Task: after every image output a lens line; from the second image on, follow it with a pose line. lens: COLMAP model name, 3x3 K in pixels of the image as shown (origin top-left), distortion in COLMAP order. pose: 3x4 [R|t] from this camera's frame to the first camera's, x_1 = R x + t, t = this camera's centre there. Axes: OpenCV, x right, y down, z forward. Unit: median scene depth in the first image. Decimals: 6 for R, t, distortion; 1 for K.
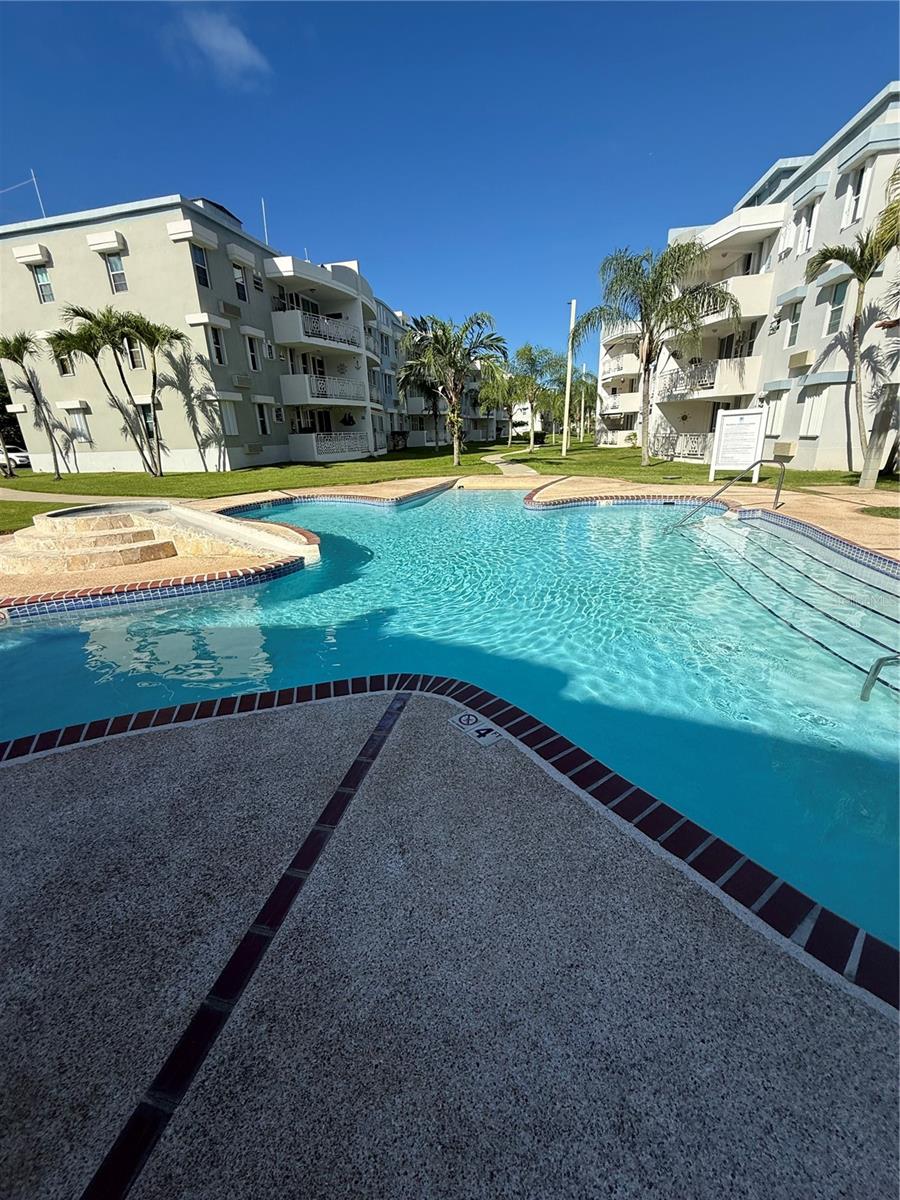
lens RADIAL K [[480.1, 0, 455.3], [0, 480.1, 596.9], [0, 0, 1]] dist [0.001178, -0.000150]
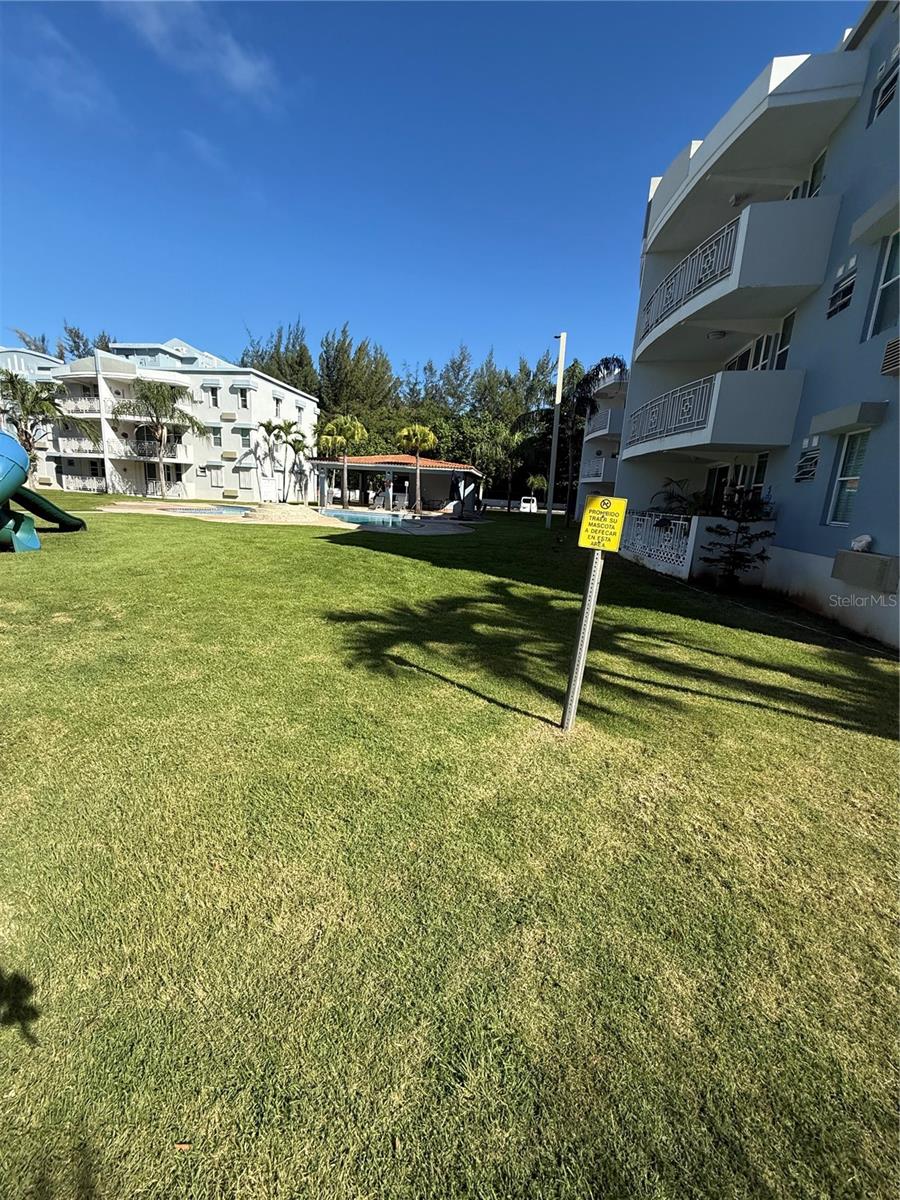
lens RADIAL K [[472.3, 0, 448.5], [0, 472.3, 597.6], [0, 0, 1]] dist [0.001189, -0.000260]
pose [[0.033835, -0.177947, 0.983458, -1.558483], [0.268332, 0.949509, 0.162573, 0.063982], [-0.962732, 0.258392, 0.079876, -0.000973]]
